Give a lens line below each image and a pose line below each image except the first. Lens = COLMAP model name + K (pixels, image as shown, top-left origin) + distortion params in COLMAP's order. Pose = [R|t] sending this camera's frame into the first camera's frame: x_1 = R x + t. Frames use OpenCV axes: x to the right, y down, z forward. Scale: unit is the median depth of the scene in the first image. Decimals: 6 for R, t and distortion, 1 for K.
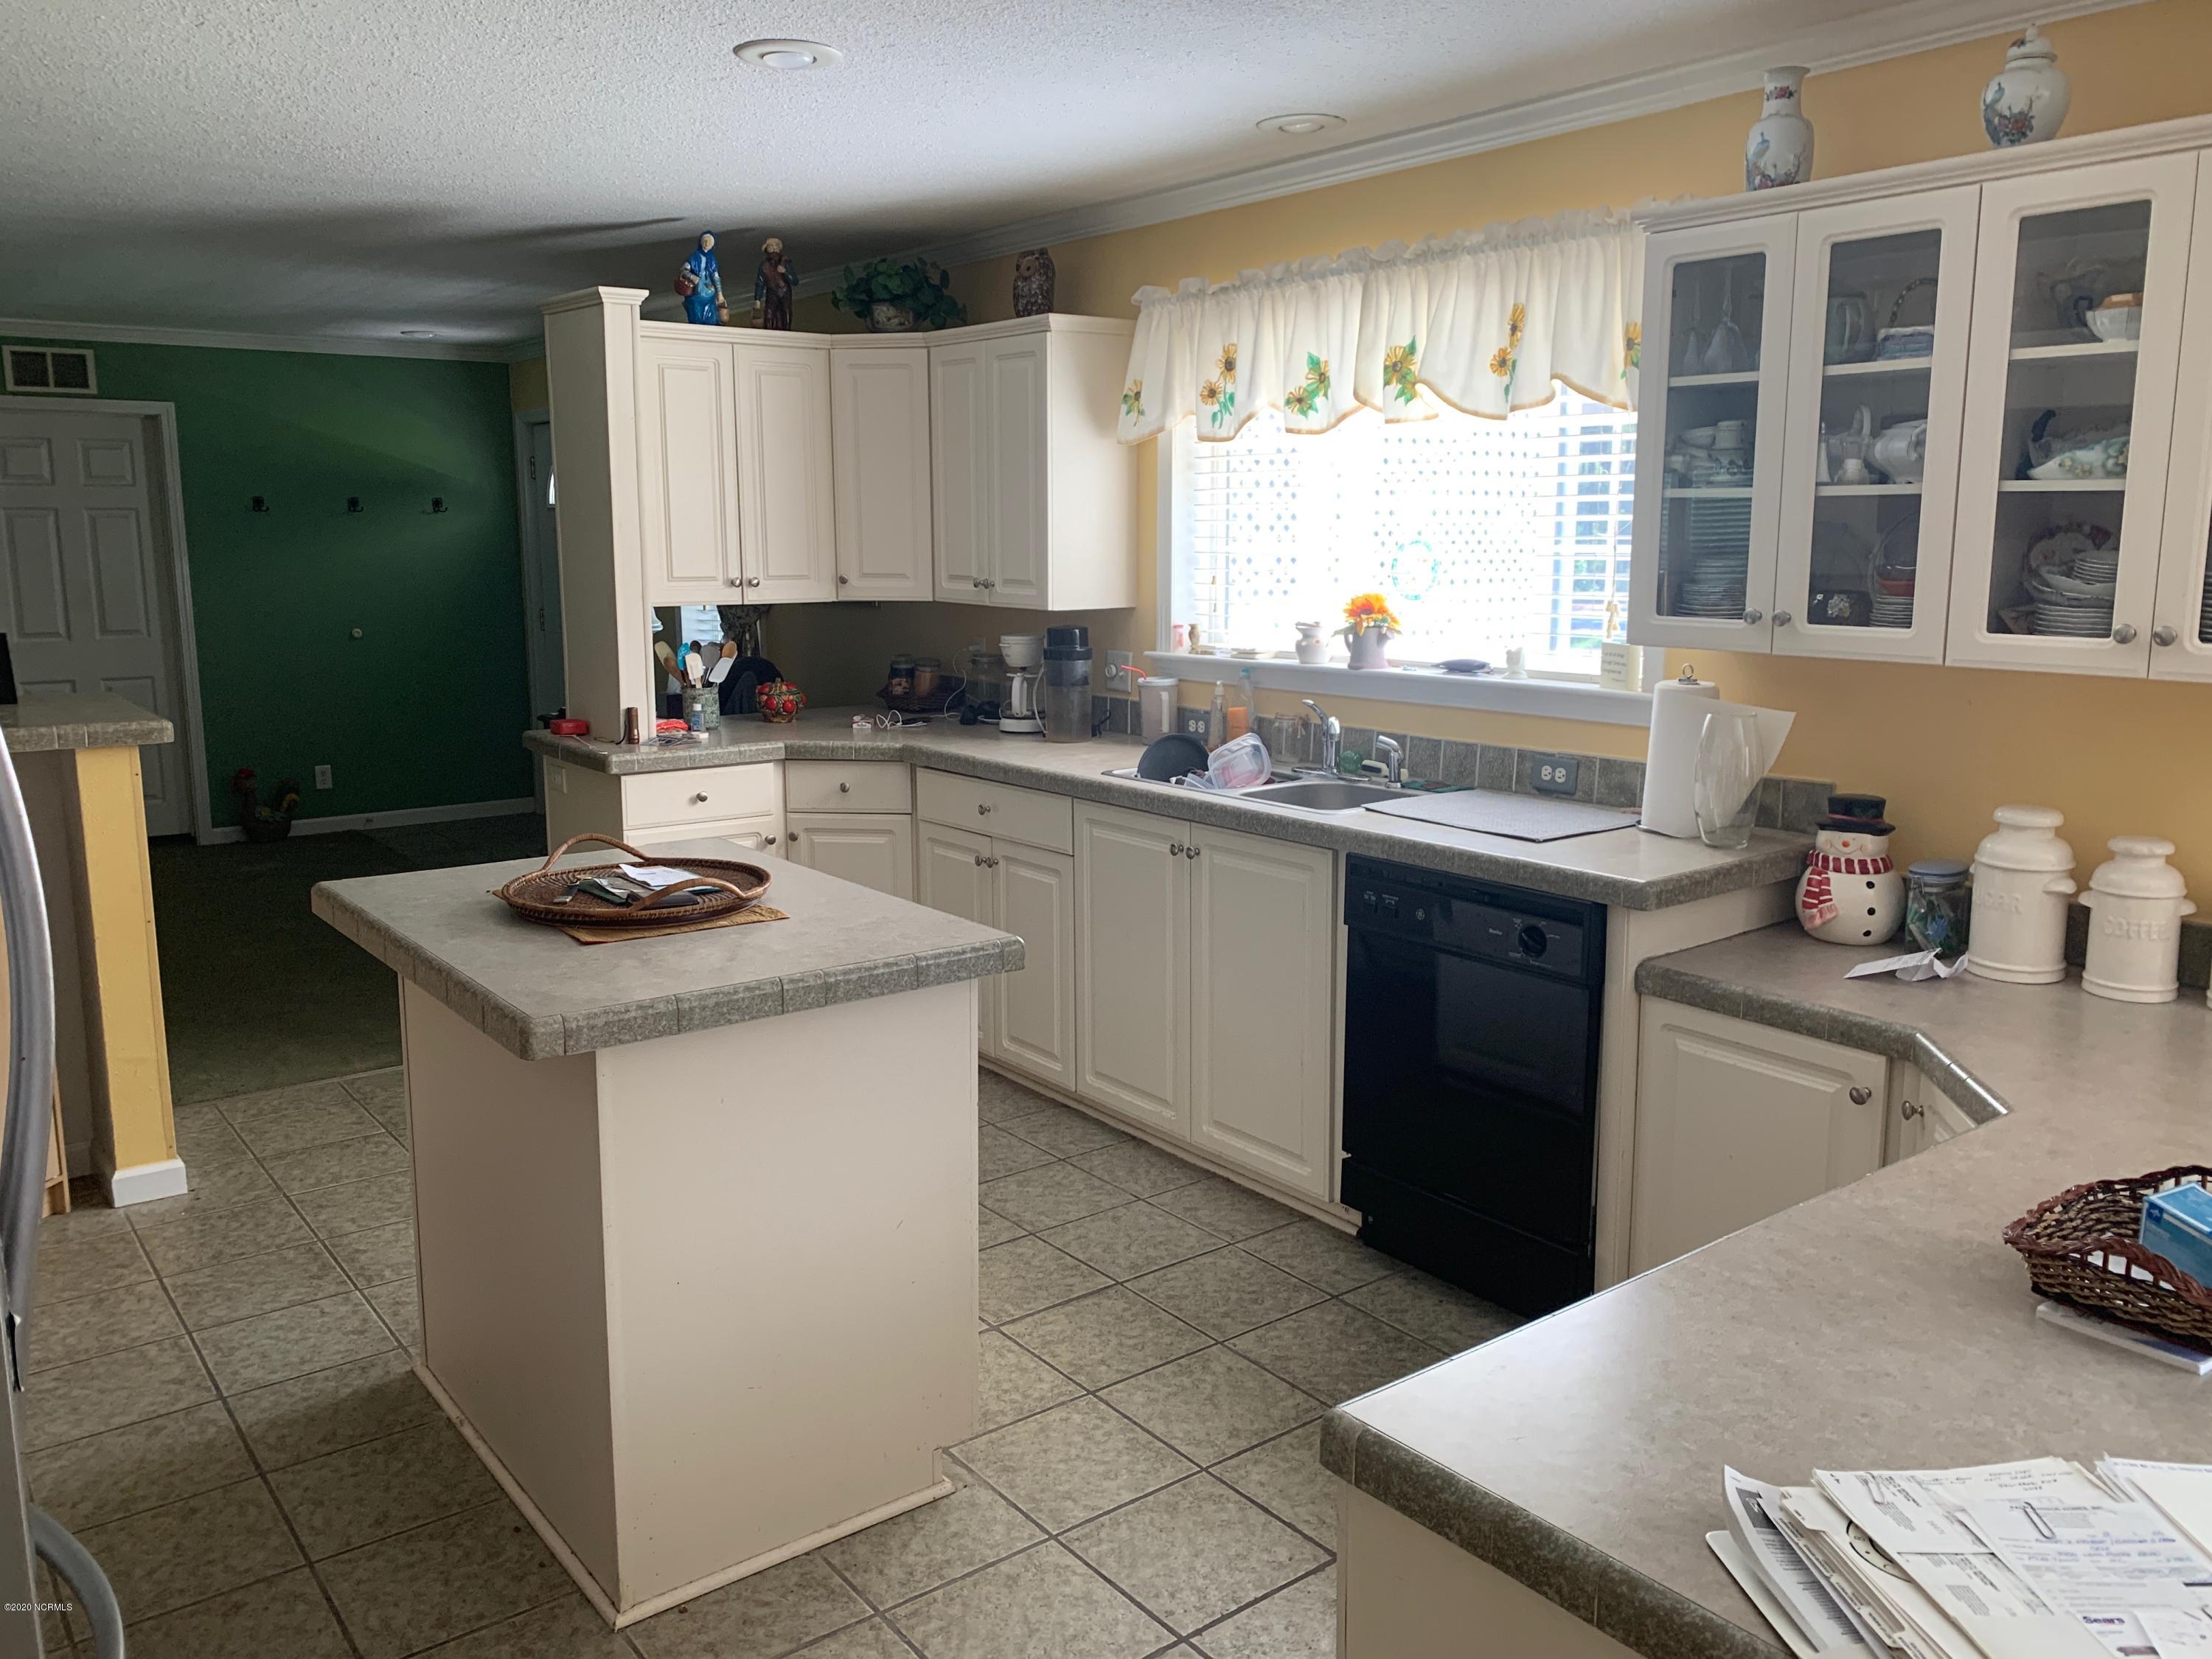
lens RADIAL K [[1713.1, 0, 1115.2], [0, 1713.1, 822.9], [0, 0, 1]] dist [0.072061, -0.098280]
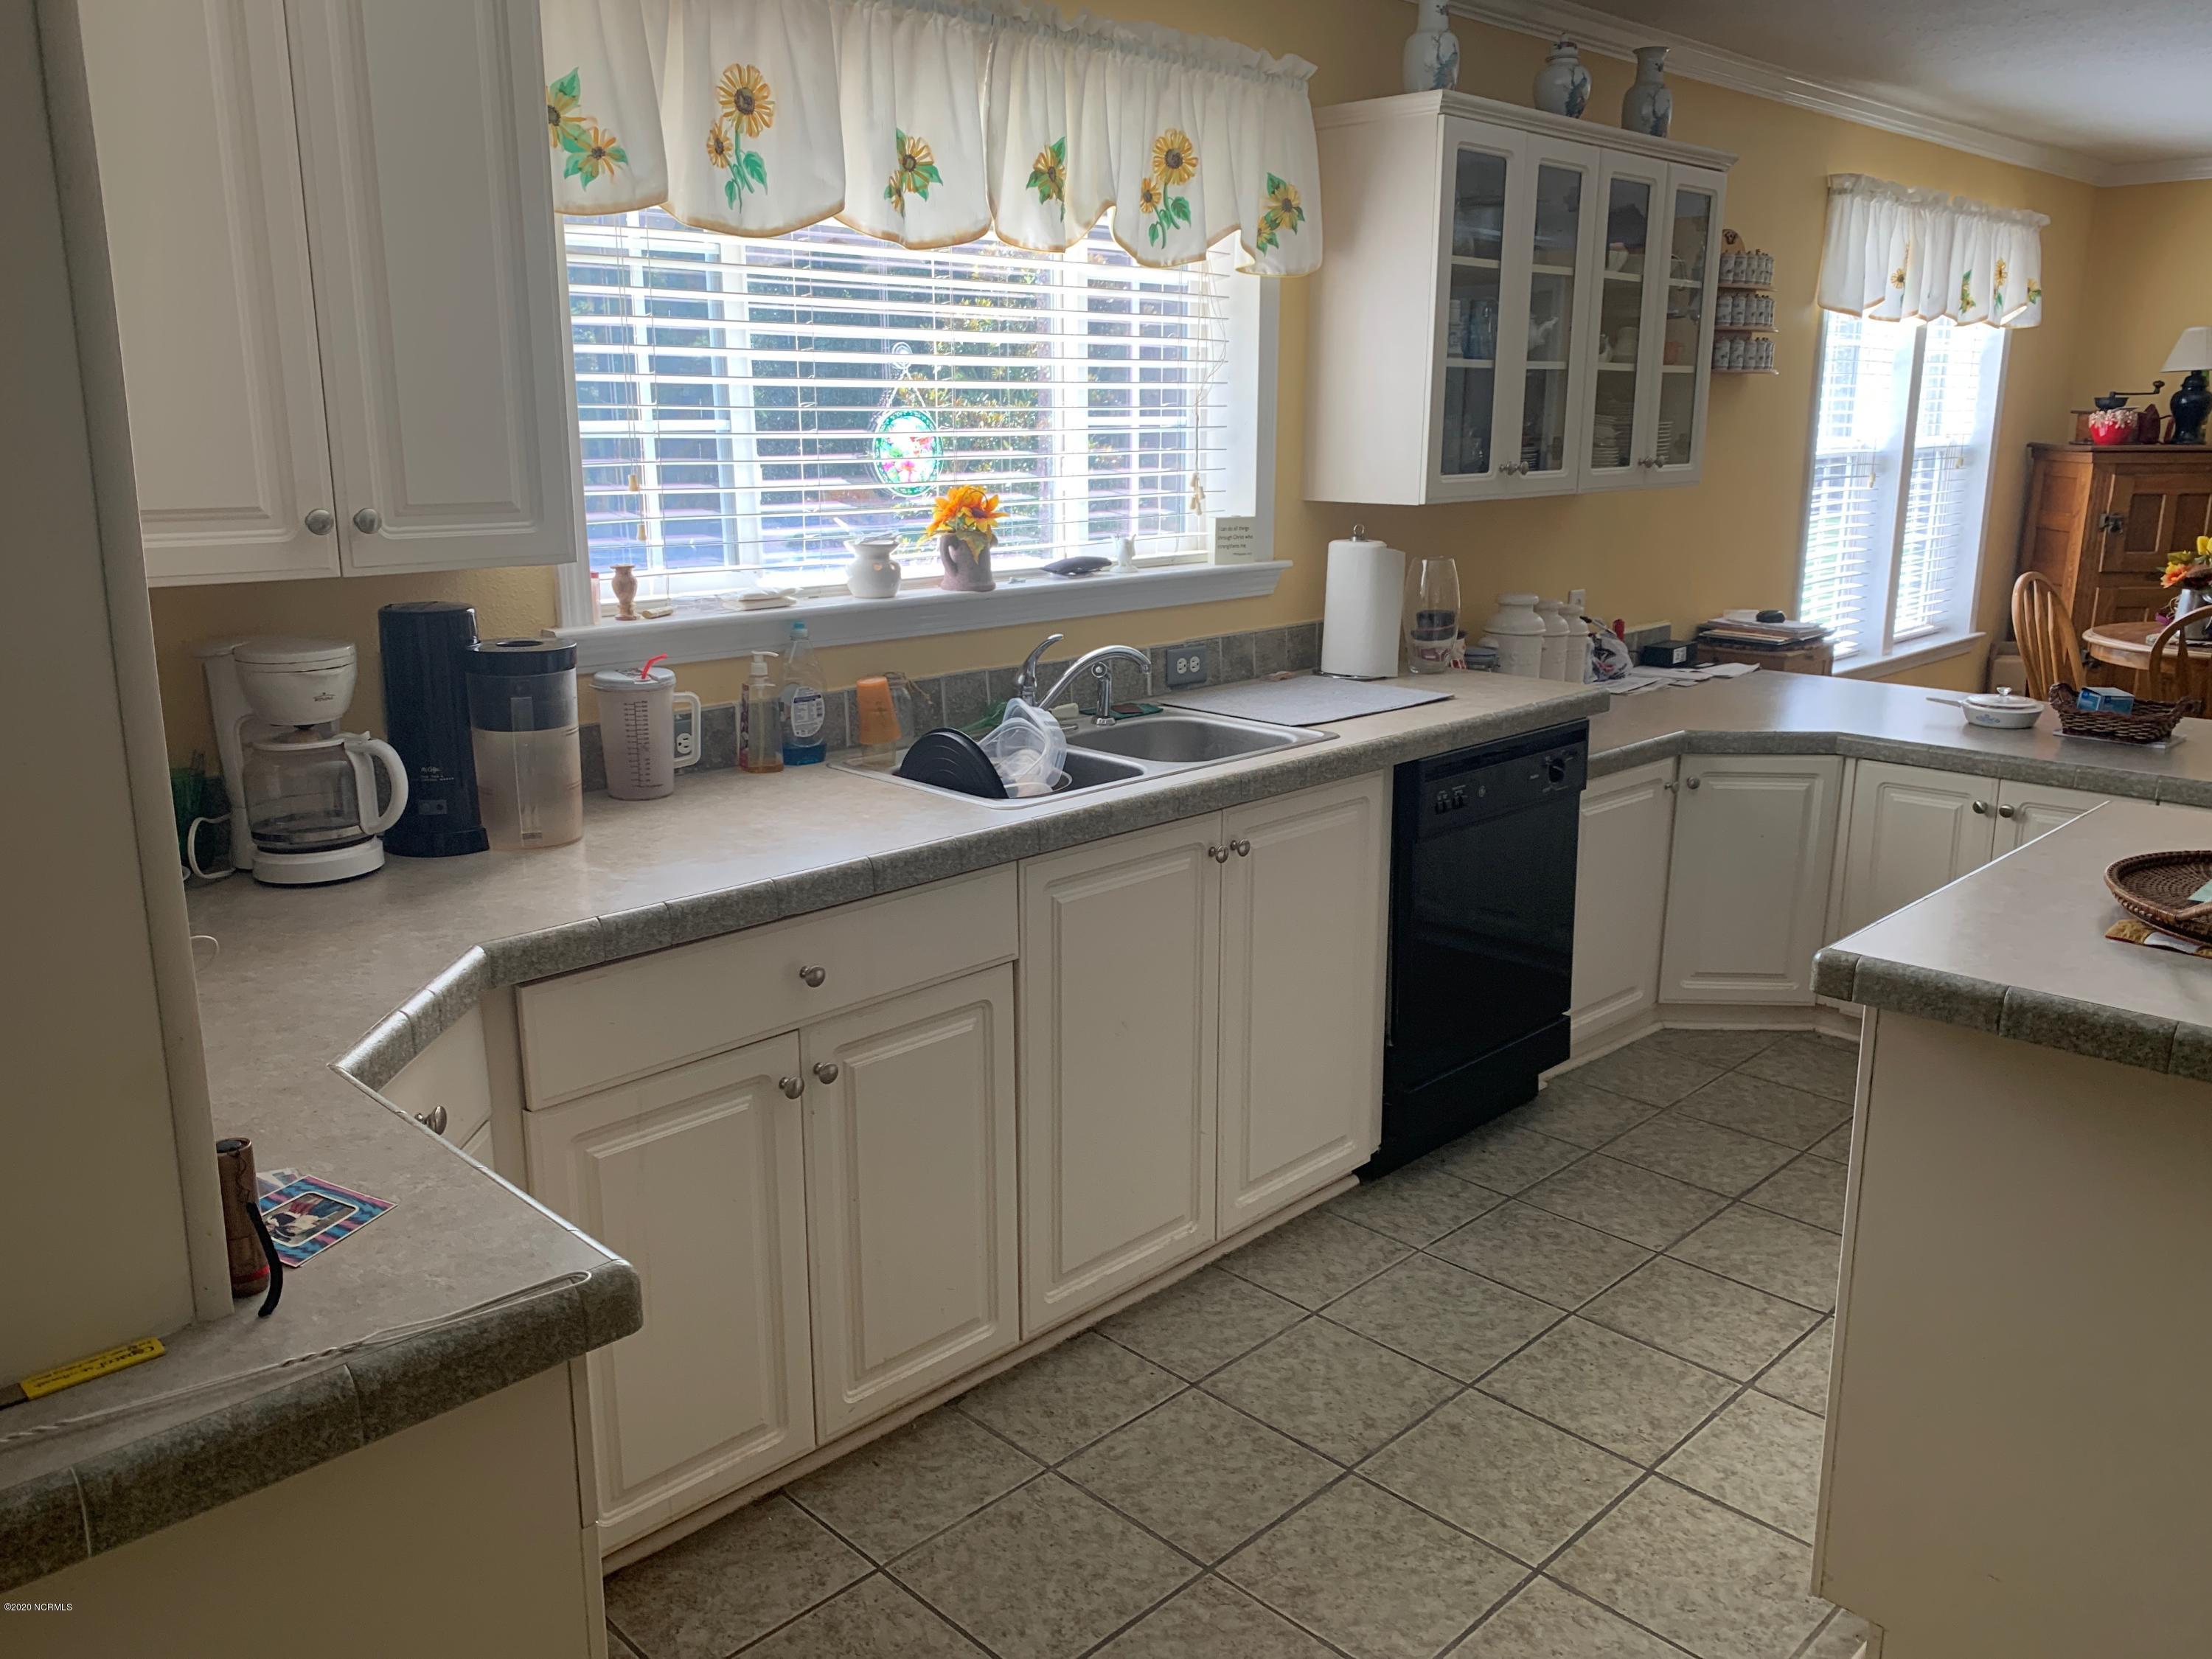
lens RADIAL K [[1713.1, 0, 1096.8], [0, 1713.1, 825.4], [0, 0, 1]] dist [0.072061, -0.098280]
pose [[-0.136696, -0.230065, 0.963527, -0.641033], [0.170646, 0.952648, 0.251677, -0.183668], [-0.975804, 0.198825, -0.090963, 1.124130]]
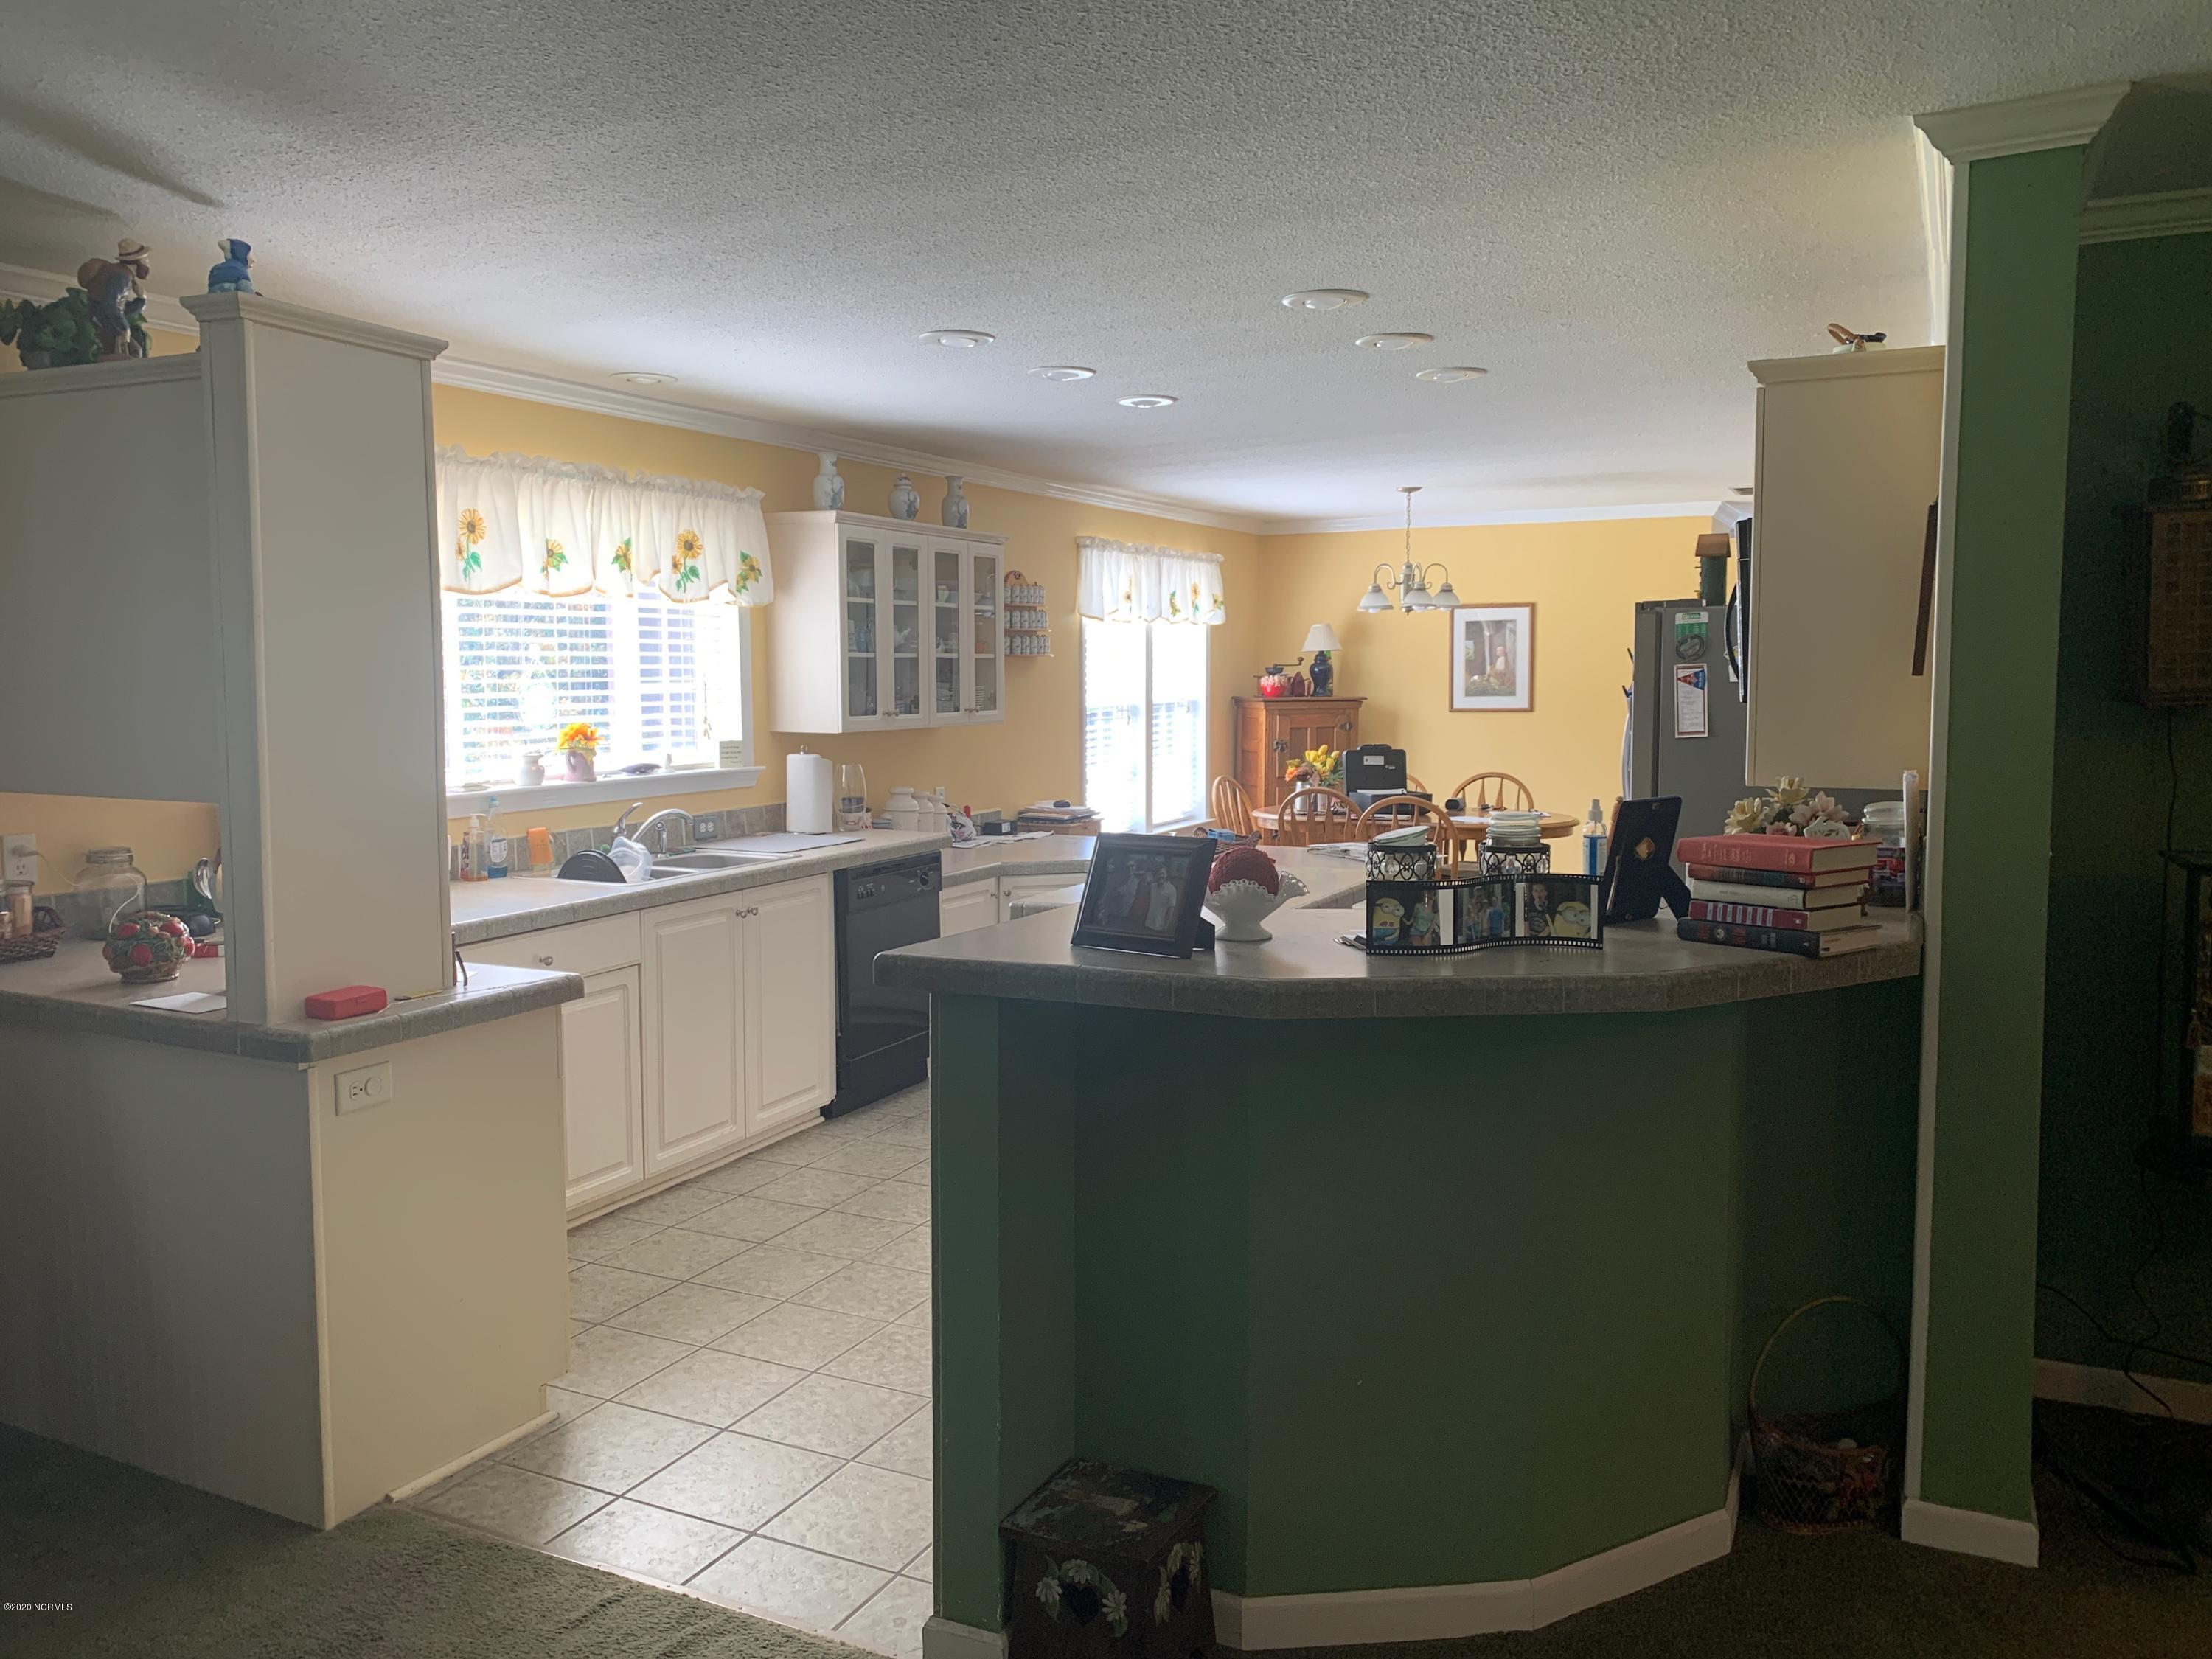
lens RADIAL K [[1713.1, 0, 1121.2], [0, 1713.1, 813.9], [0, 0, 1]] dist [0.072061, -0.098280]
pose [[-0.462466, -0.075326, 0.883432, -1.274003], [0.153304, 0.974584, 0.163350, -0.232636], [-0.873283, 0.210978, -0.439164, 1.324180]]
